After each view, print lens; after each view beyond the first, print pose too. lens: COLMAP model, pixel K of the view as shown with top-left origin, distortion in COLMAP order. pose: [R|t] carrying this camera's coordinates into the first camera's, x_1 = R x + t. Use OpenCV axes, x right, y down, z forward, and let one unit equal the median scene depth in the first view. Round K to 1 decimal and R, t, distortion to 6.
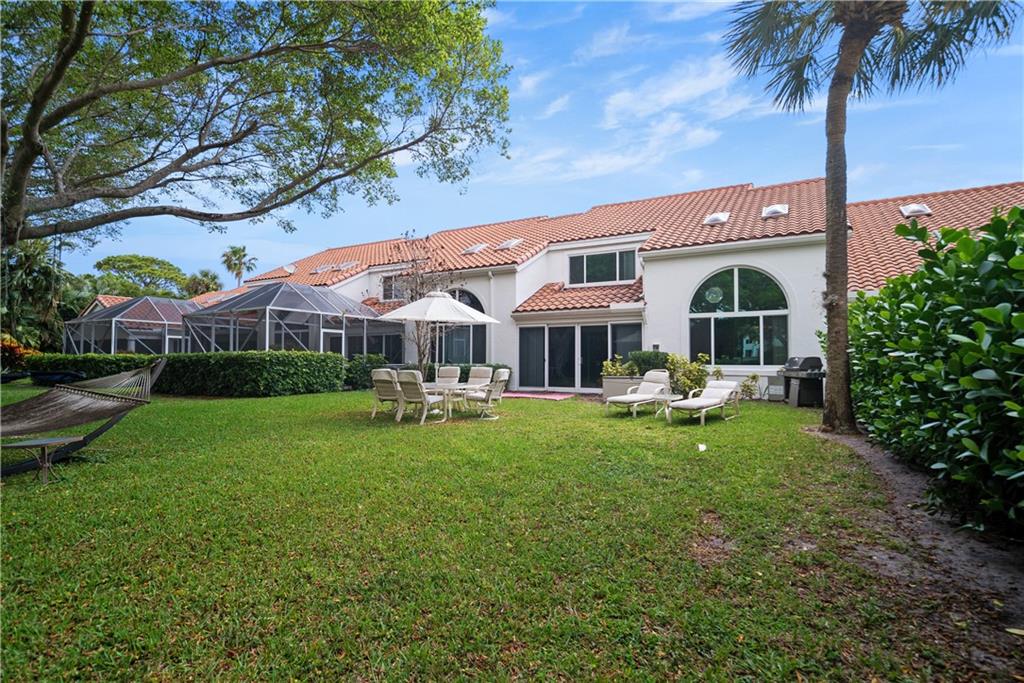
lens RADIAL K [[499.2, 0, 511.8], [0, 499.2, 348.7], [0, 0, 1]] dist [-0.021845, 0.007666]
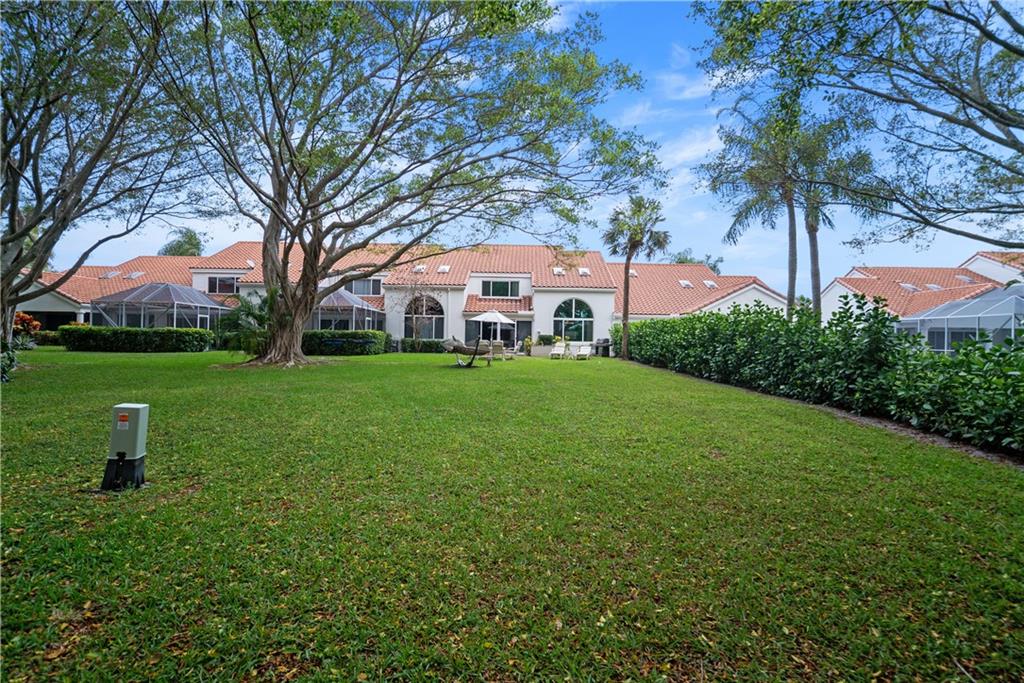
lens RADIAL K [[499.2, 0, 513.9], [0, 499.2, 339.7], [0, 0, 1]] dist [-0.021845, 0.007666]
pose [[0.871393, 0.015136, 0.490351, -0.811747], [-0.027309, 0.999471, 0.017677, -0.007362], [-0.489824, -0.028795, 0.871346, -0.773060]]
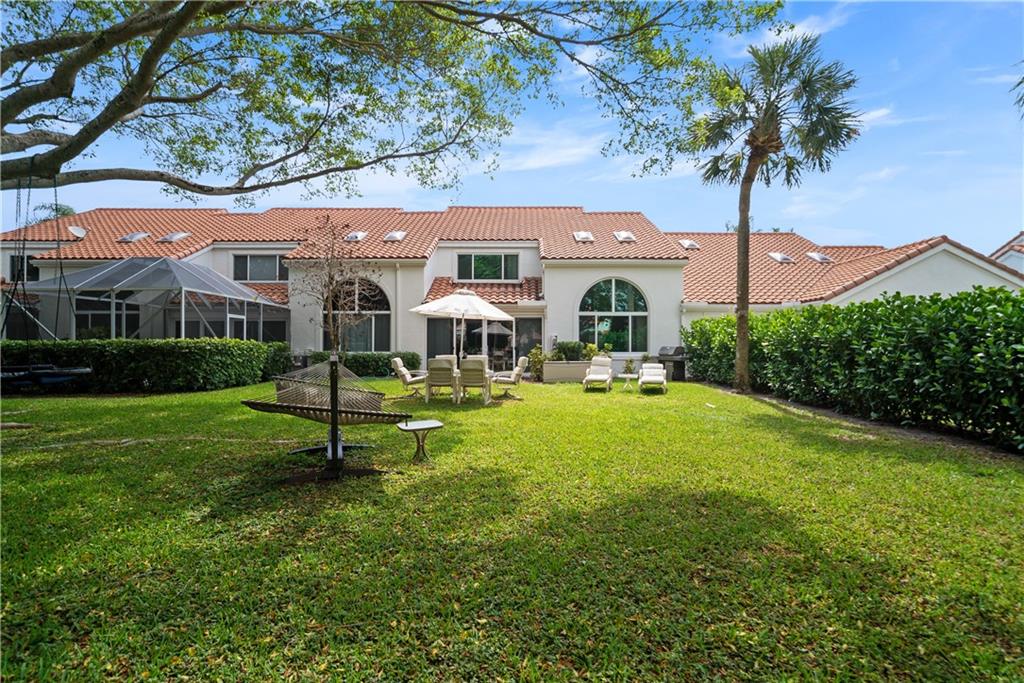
lens RADIAL K [[499.2, 0, 506.7], [0, 499.2, 341.0], [0, 0, 1]] dist [-0.021845, 0.007666]
pose [[0.877010, 0.006133, 0.480433, -0.387488], [-0.011341, 0.999904, 0.007937, -0.003767], [-0.480338, -0.012410, 0.876996, -0.024270]]
